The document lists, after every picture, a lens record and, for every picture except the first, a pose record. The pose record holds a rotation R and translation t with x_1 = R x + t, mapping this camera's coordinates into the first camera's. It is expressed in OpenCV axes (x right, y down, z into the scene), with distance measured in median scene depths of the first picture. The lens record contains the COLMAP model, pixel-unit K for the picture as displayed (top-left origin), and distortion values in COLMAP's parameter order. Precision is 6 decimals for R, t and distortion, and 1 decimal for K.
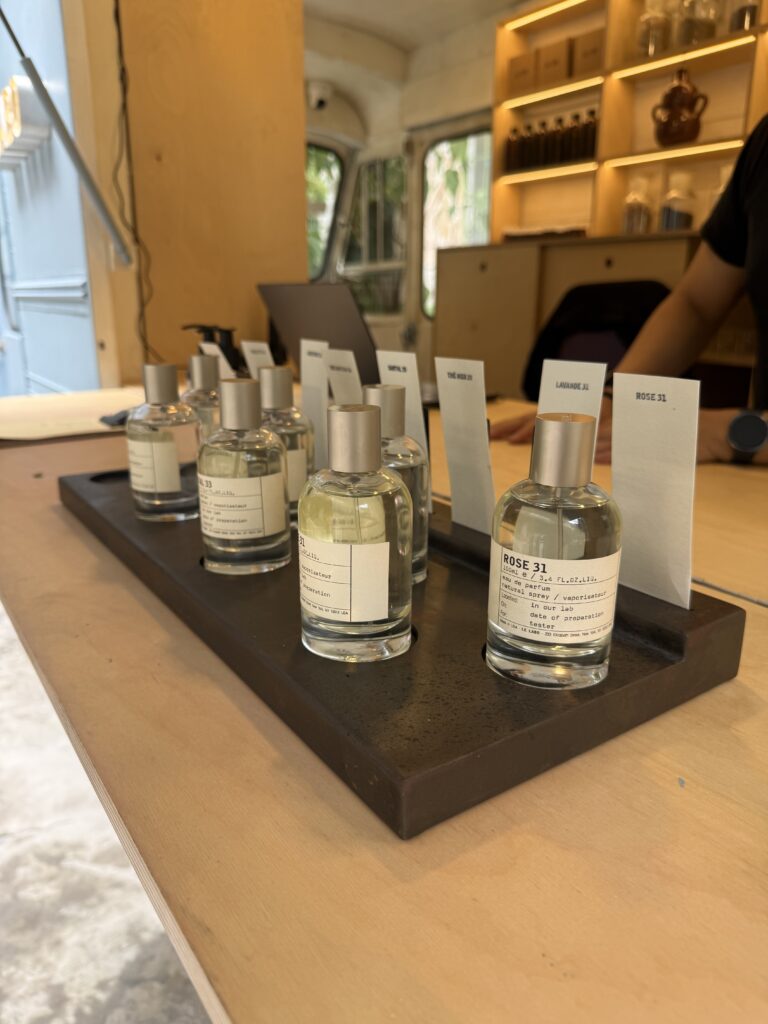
lens RADIAL K [[723.6, 0, 384.1], [0, 723.6, 508.9], [0, 0, 1]] dist [-0.002684, -0.001556]
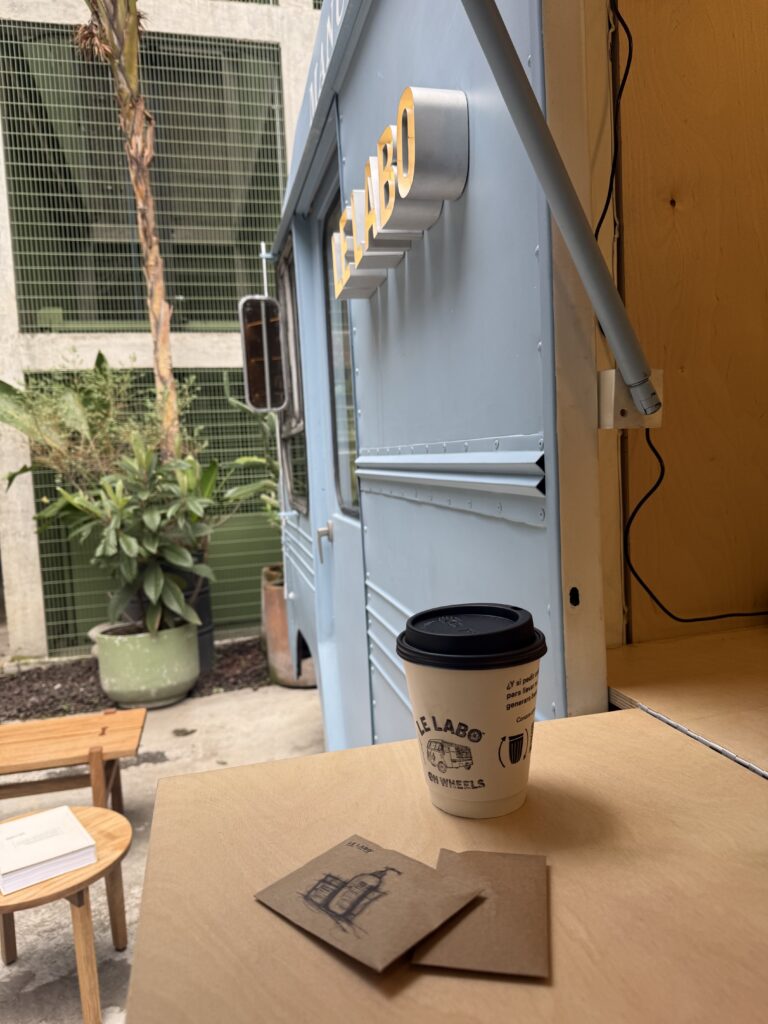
lens RADIAL K [[723.6, 0, 384.8], [0, 723.6, 514.4], [0, 0, 1]] dist [-0.002684, -0.001556]
pose [[0.923784, -0.029555, -0.381771, -0.329201], [-0.048113, 0.980156, -0.192301, -0.186035], [0.379879, 0.196013, 0.904030, 0.562921]]
